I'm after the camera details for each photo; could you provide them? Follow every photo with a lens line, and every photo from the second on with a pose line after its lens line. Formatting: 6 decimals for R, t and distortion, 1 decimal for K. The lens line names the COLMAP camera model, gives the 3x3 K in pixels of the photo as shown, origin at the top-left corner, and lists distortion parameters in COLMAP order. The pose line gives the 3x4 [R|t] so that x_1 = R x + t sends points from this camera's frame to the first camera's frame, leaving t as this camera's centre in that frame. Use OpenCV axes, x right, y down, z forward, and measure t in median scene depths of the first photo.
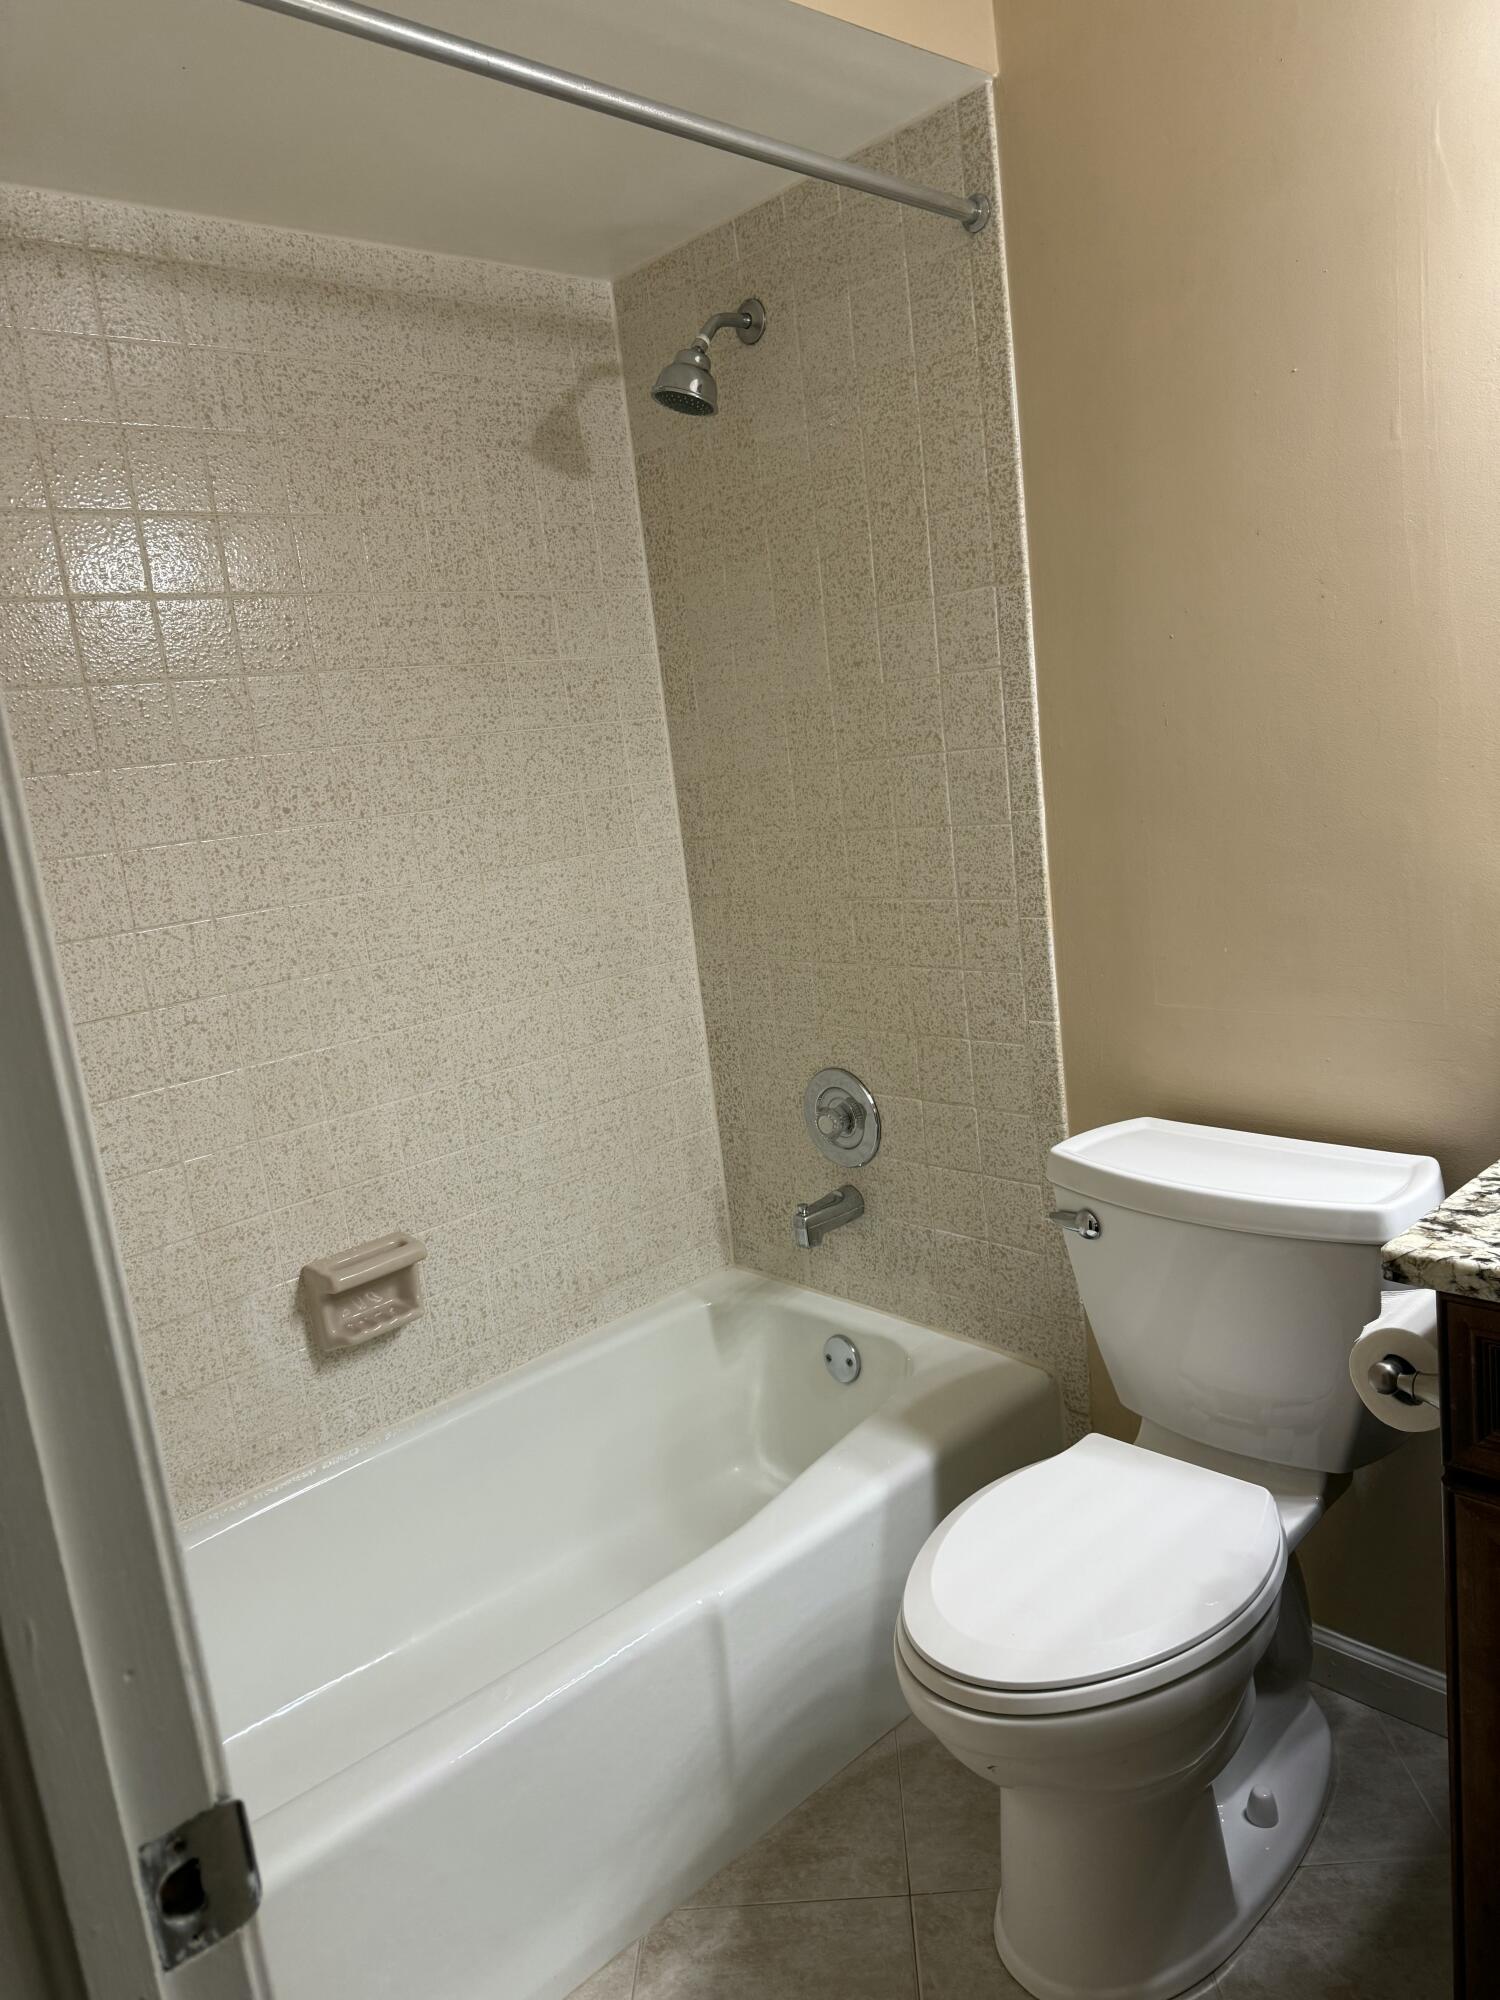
lens RADIAL K [[1404.4, 0, 753.8], [0, 1404.4, 986.7], [0, 0, 1]] dist [0.033599, -0.028958]
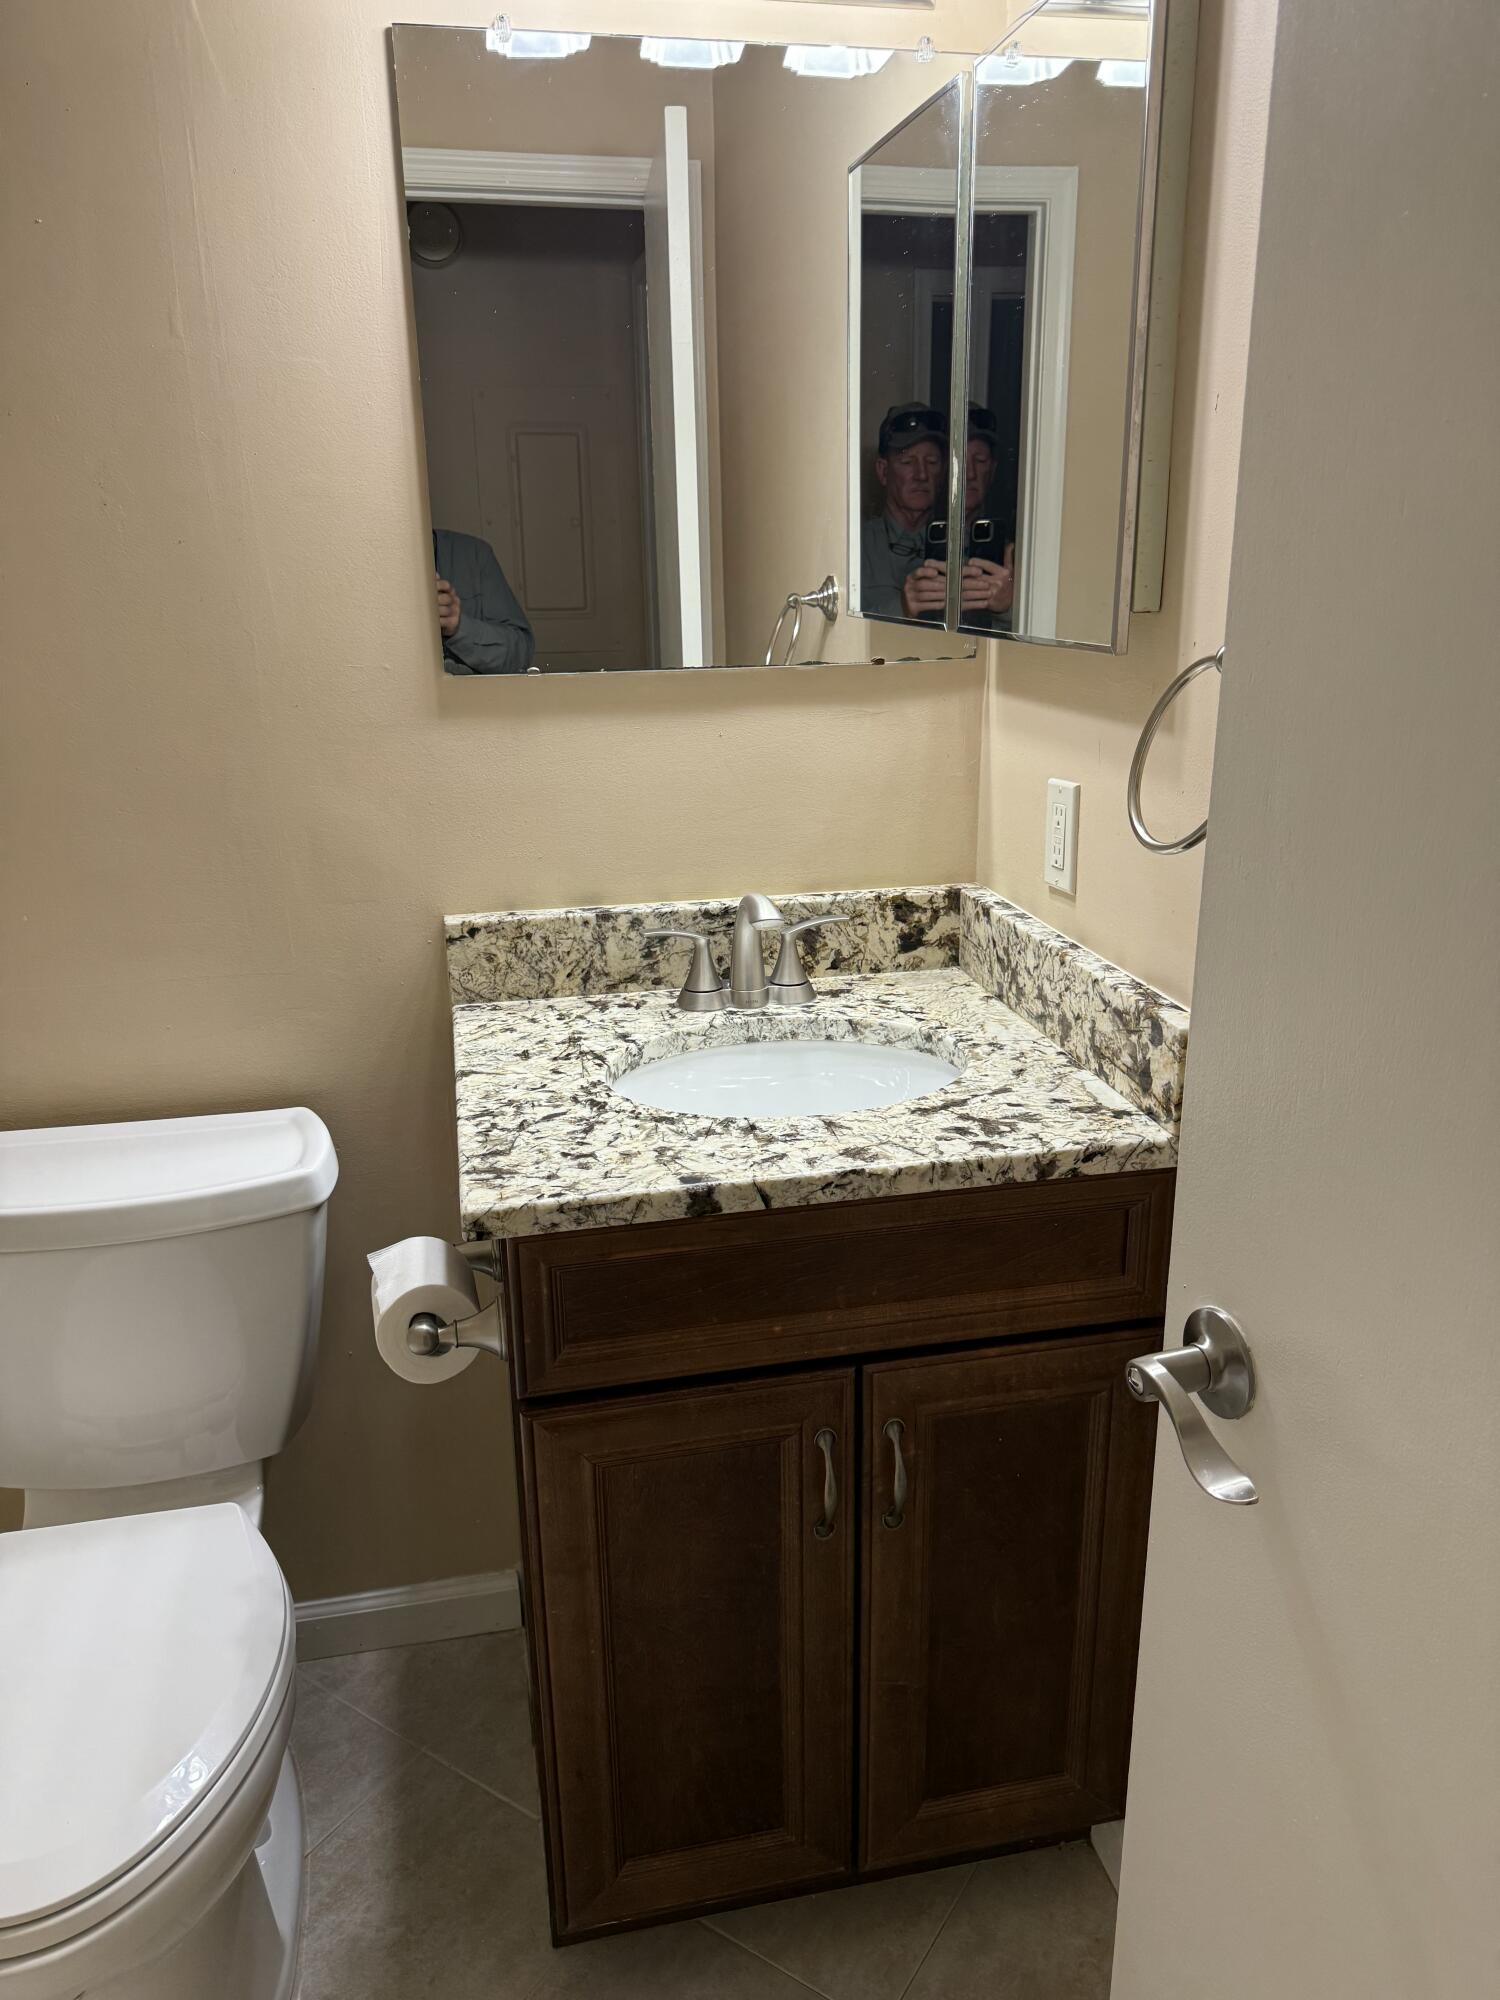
lens RADIAL K [[1404.4, 0, 735.7], [0, 1404.4, 993.6], [0, 0, 1]] dist [0.033599, -0.028958]
pose [[0.520588, -0.165090, 0.837695, -0.232580], [0.113579, 0.985799, 0.123694, -0.059330], [-0.846220, 0.030751, 0.531946, 0.298517]]
